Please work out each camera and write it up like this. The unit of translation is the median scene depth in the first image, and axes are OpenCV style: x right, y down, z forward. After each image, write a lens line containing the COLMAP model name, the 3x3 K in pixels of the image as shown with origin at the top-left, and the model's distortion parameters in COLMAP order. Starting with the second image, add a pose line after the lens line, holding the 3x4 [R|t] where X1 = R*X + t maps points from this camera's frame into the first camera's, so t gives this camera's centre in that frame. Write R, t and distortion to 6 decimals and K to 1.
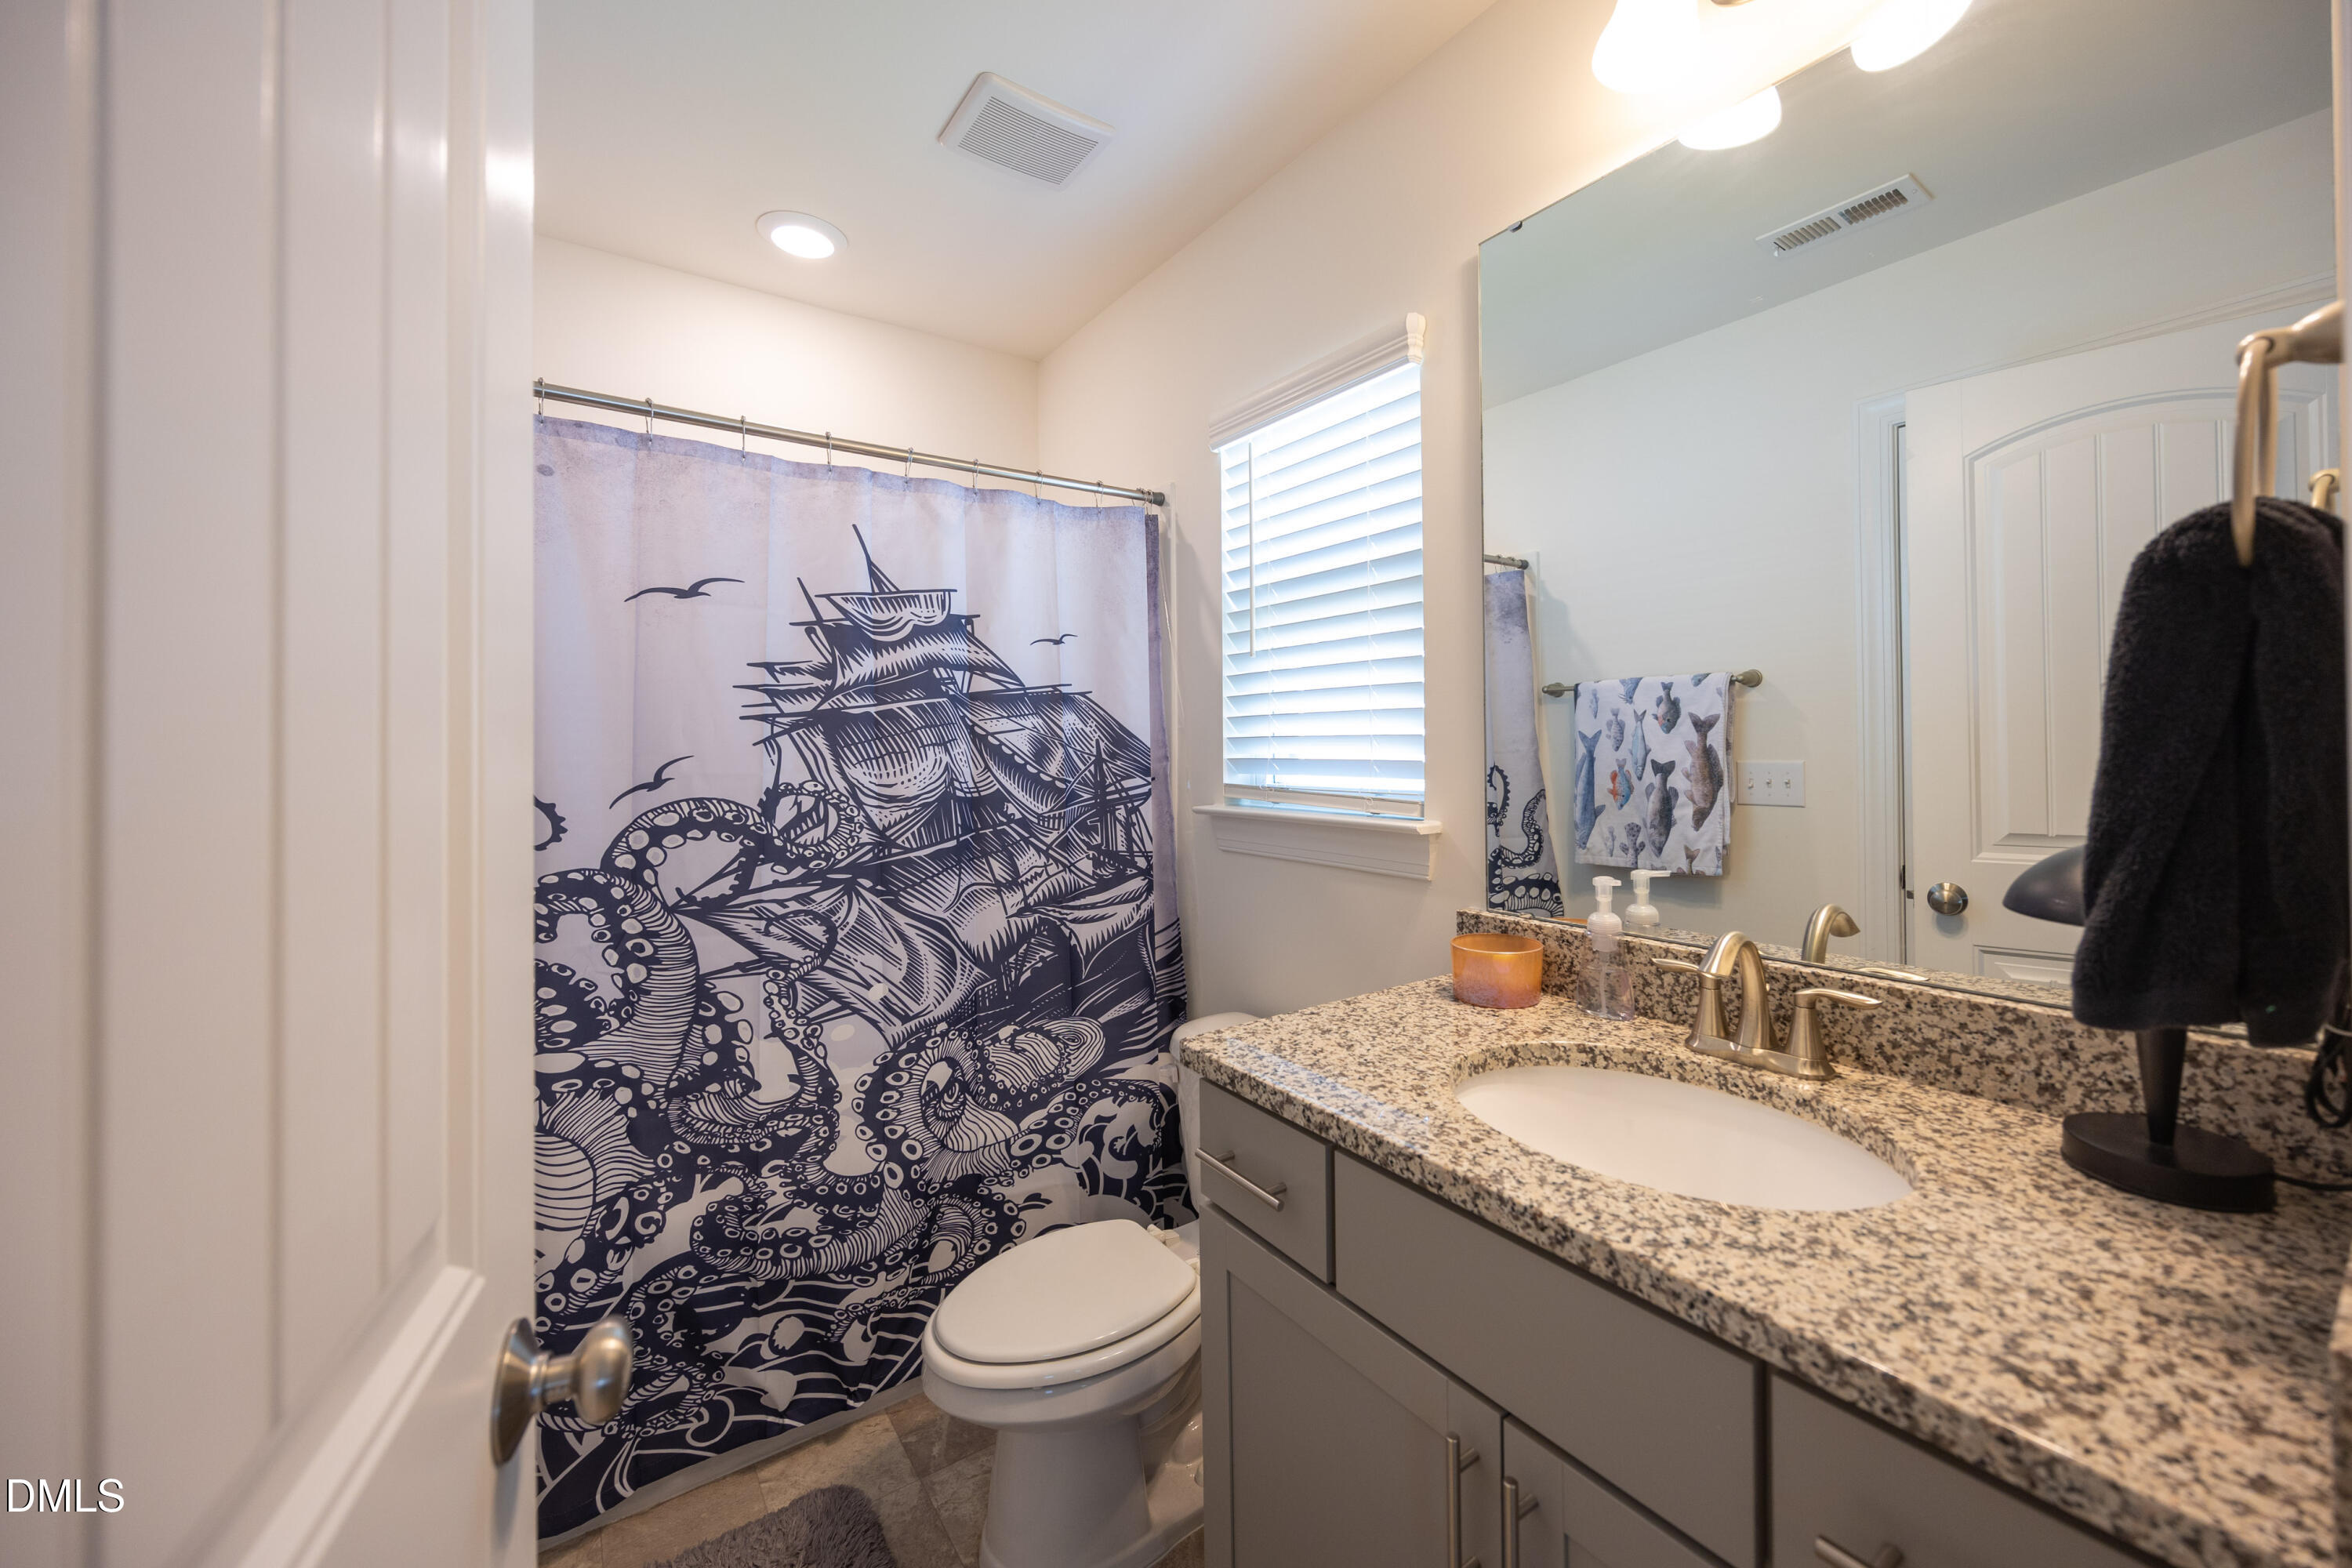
lens RADIAL K [[919.1, 0, 1195.3], [0, 919.1, 733.3], [0, 0, 1]] dist [0.000131, 0.000001]
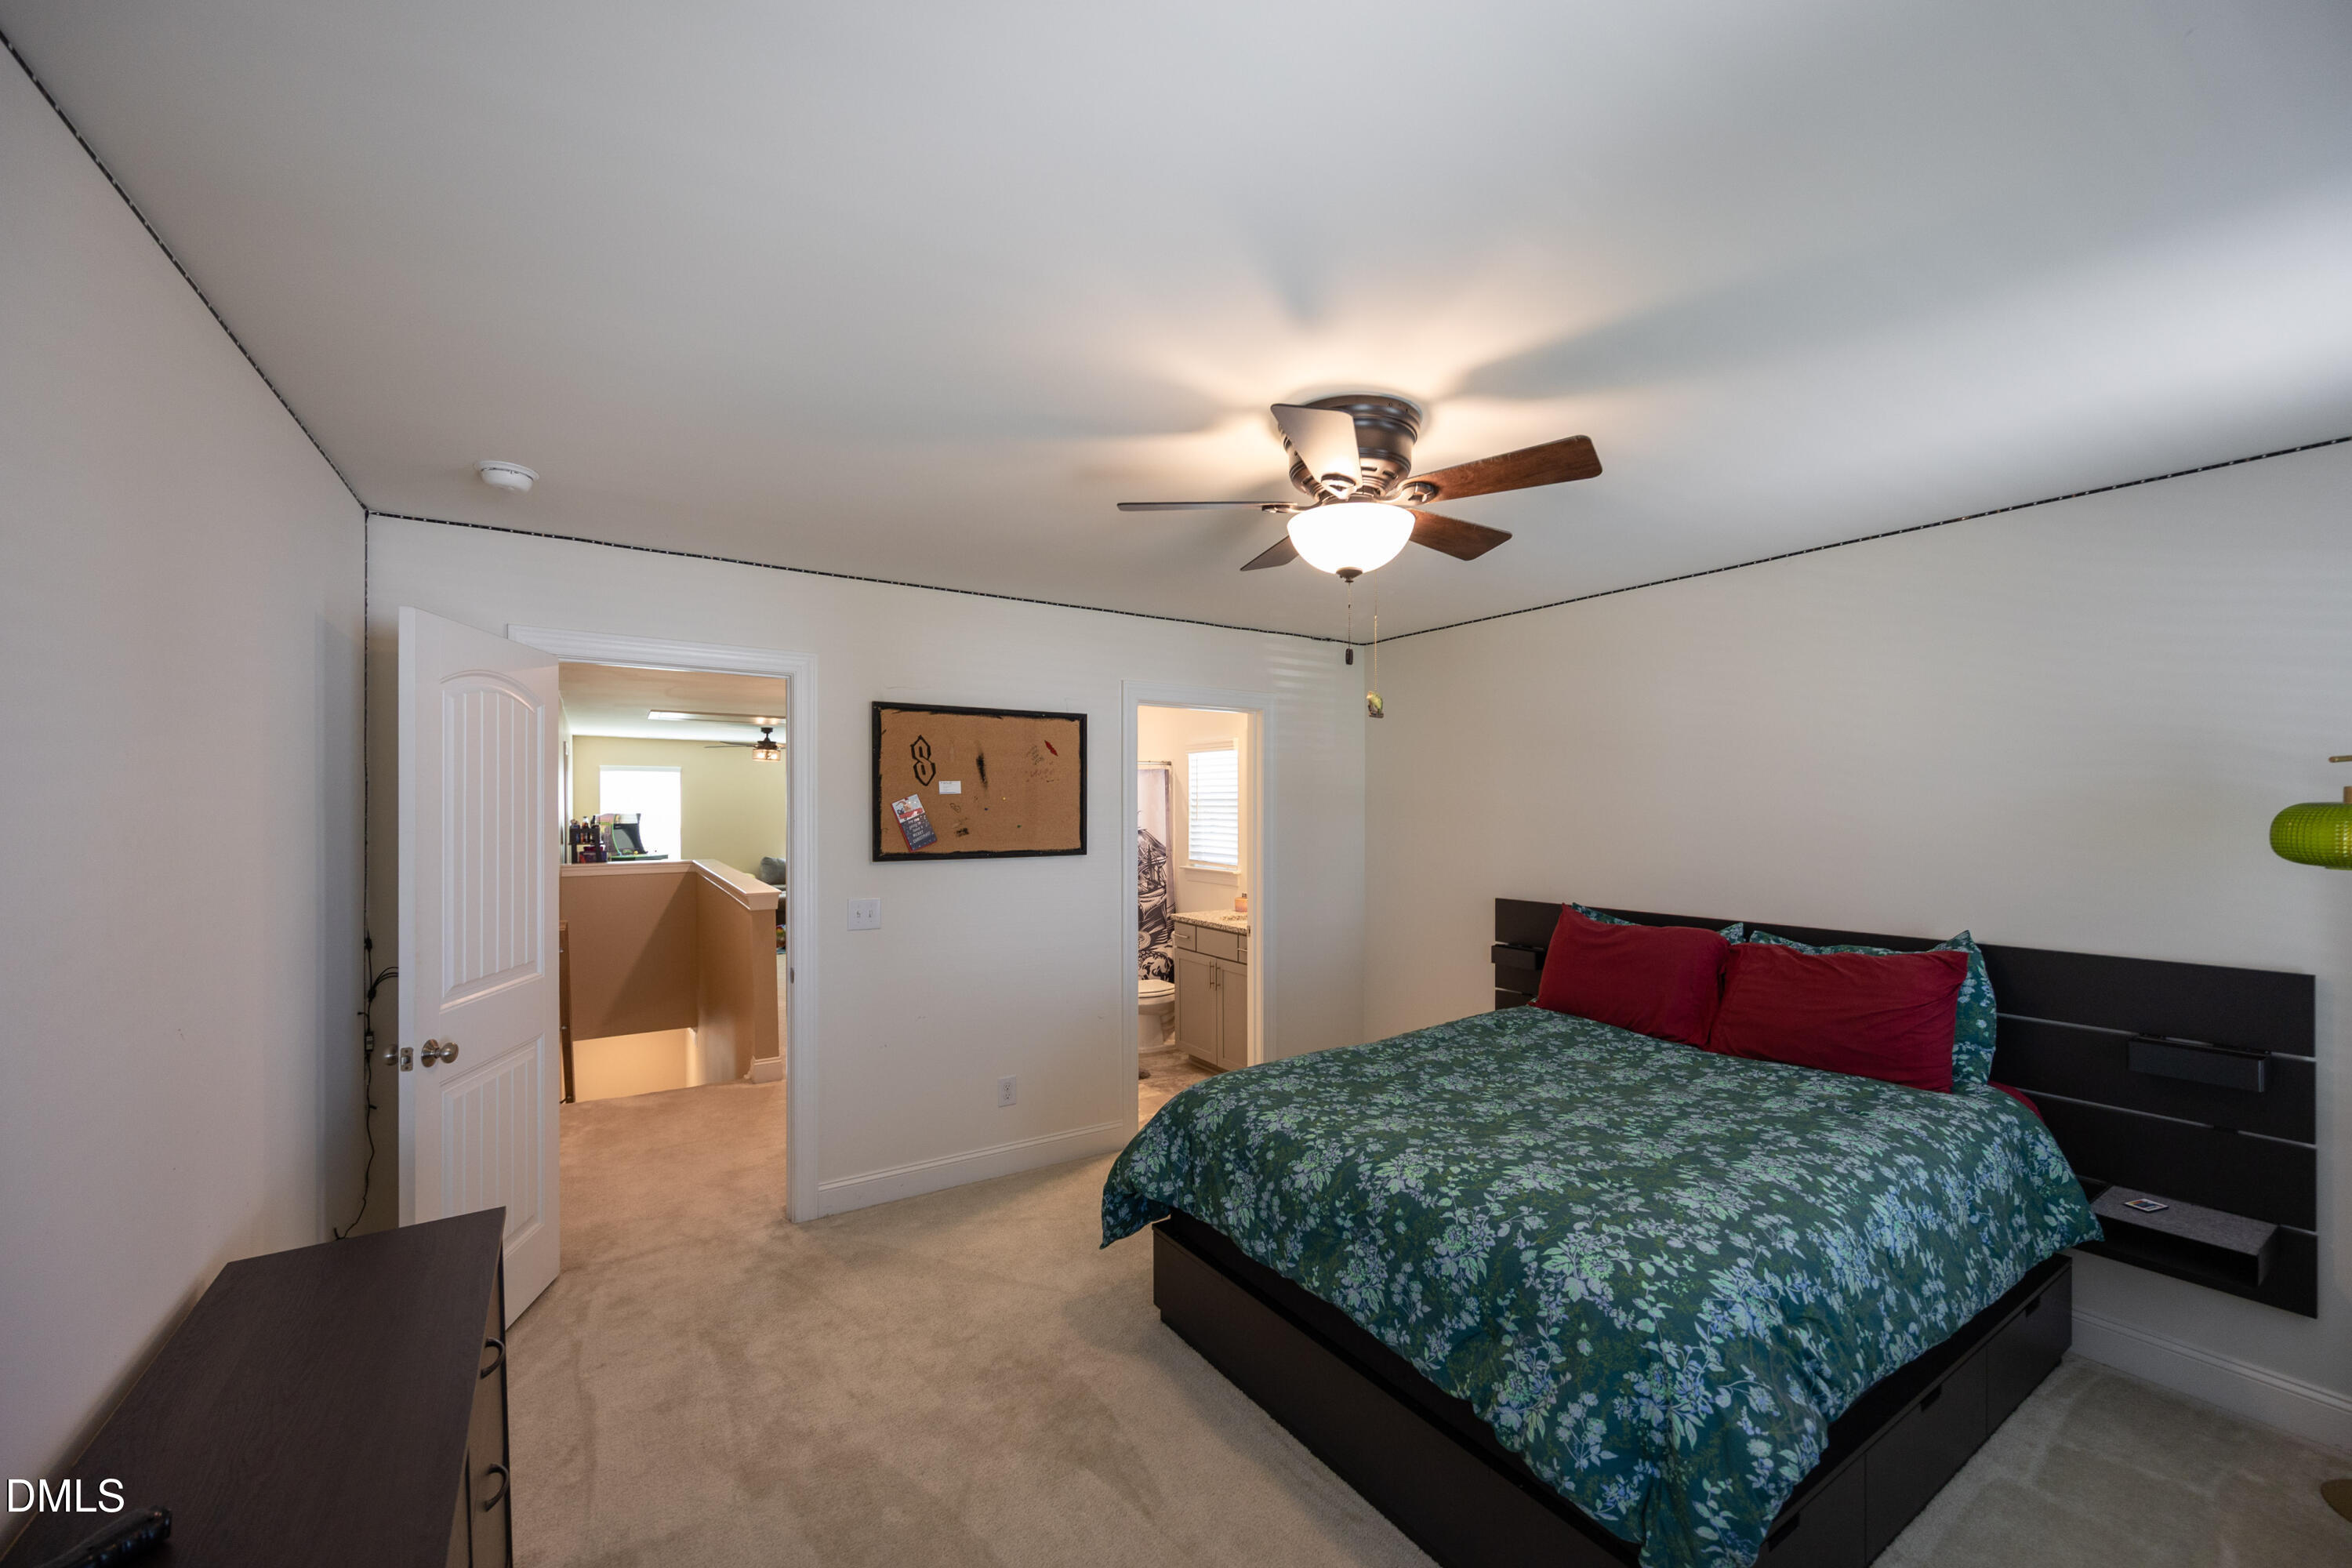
lens RADIAL K [[919.1, 0, 1176.1], [0, 919.1, 798.0], [0, 0, 1]] dist [0.000131, 0.000001]
pose [[0.999040, 0.008410, -0.042989, 0.120628], [-0.008315, 0.999963, 0.002387, -0.161146], [0.043007, -0.002027, 0.999073, -2.149155]]
